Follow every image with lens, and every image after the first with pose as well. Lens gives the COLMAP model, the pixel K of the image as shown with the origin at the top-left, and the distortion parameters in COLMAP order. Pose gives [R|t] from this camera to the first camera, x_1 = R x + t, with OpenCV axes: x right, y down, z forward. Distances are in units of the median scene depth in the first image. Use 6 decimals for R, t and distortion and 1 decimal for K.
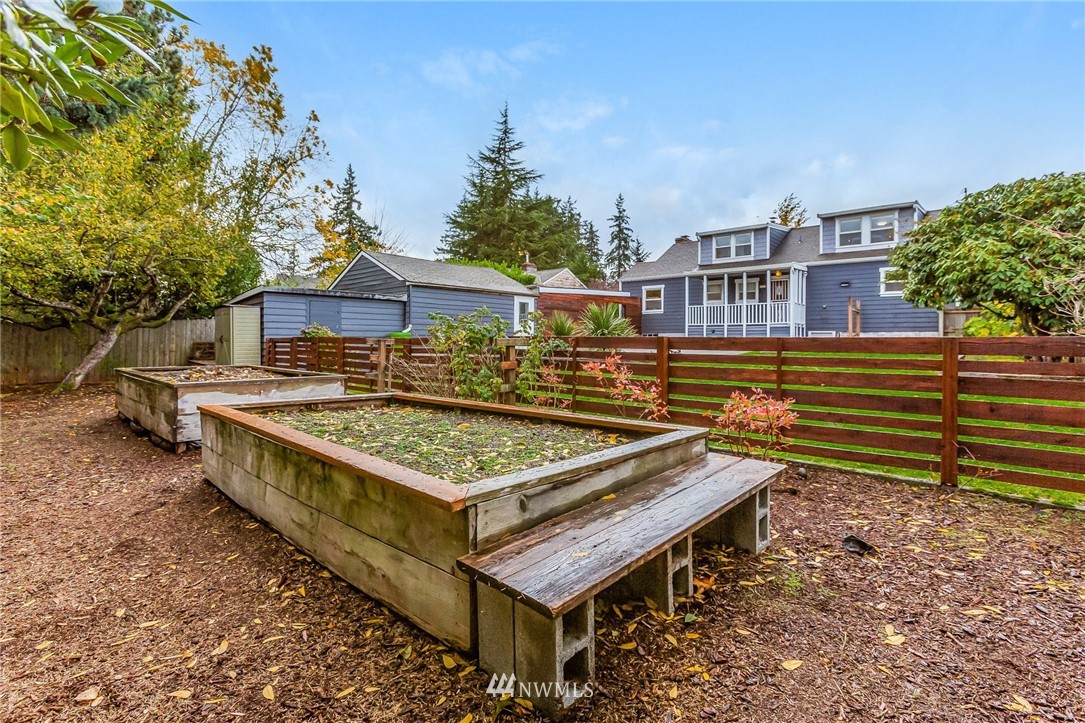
lens RADIAL K [[498.5, 0, 538.9], [0, 498.5, 340.6], [0, 0, 1]] dist [-0.014347, 0.012314]
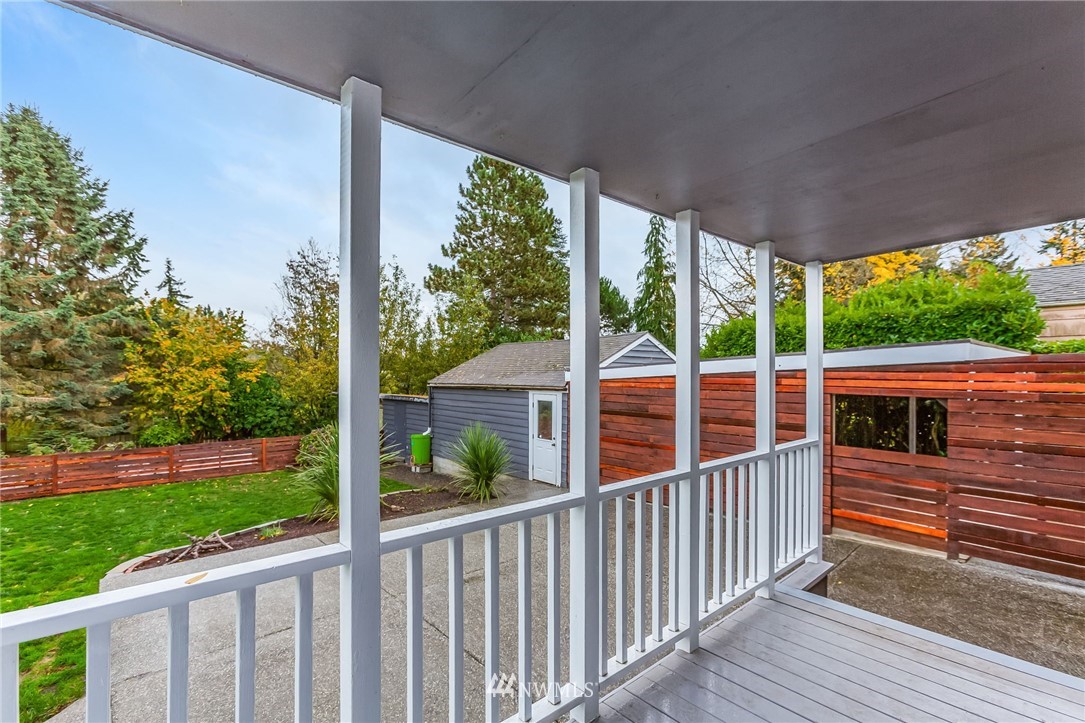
lens RADIAL K [[487.3, 0, 540.7], [0, 487.3, 375.9], [0, 0, 1]] dist [-0.017340, 0.010229]
pose [[-0.115260, -0.006050, -0.993317, 0.420598], [0.000918, 0.999980, -0.006197, -0.079371], [0.993335, -0.001626, -0.115253, 0.822823]]
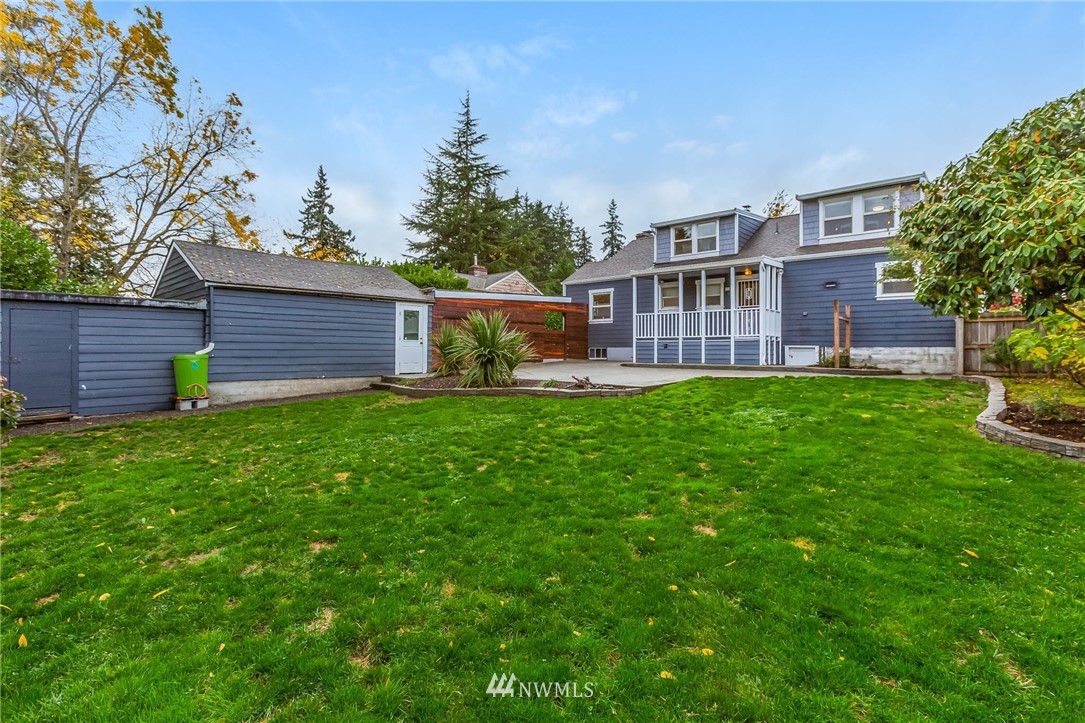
lens RADIAL K [[494.4, 0, 542.2], [0, 494.4, 351.7], [0, 0, 1]] dist [-0.003691, 0.000283]
pose [[0.999969, -0.005355, 0.005758, 0.128214], [0.005319, 0.999967, 0.006182, -0.013016], [-0.005791, -0.006151, 0.999964, 0.185109]]
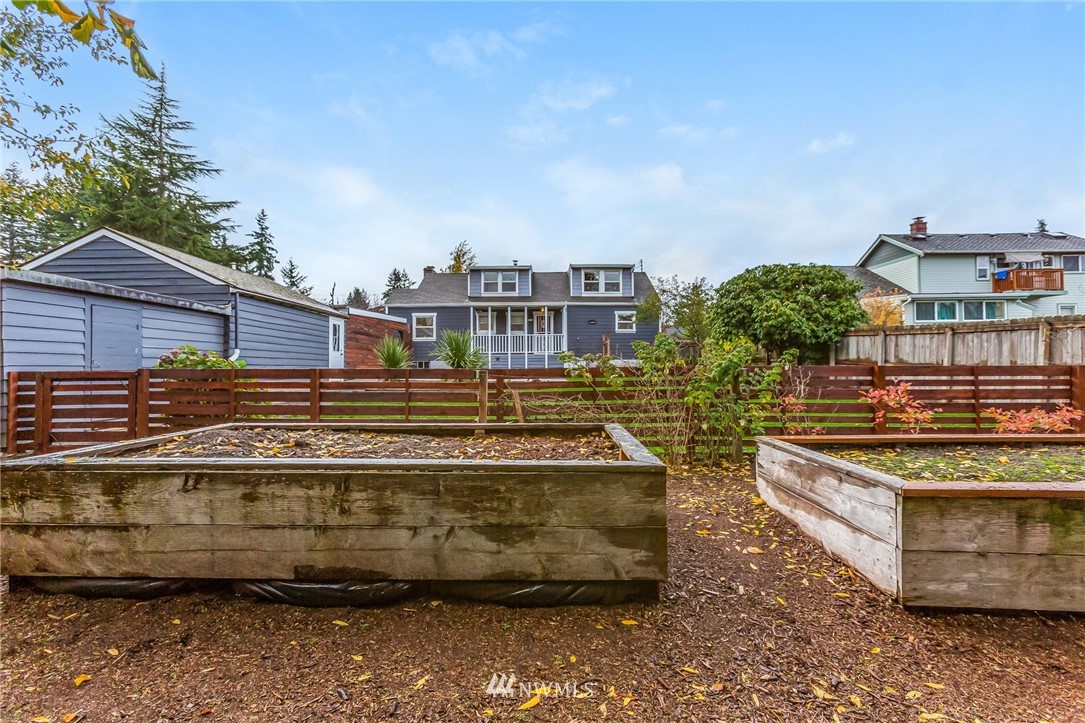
lens RADIAL K [[476.0, 0, 528.3], [0, 476.0, 361.1], [0, 0, 1]] dist [-0.034156, 0.033610]
pose [[0.759594, -0.001871, 0.650395, -0.234836], [0.010442, 0.999902, -0.009320, -0.003234], [-0.650313, 0.013871, 0.759539, 0.144762]]
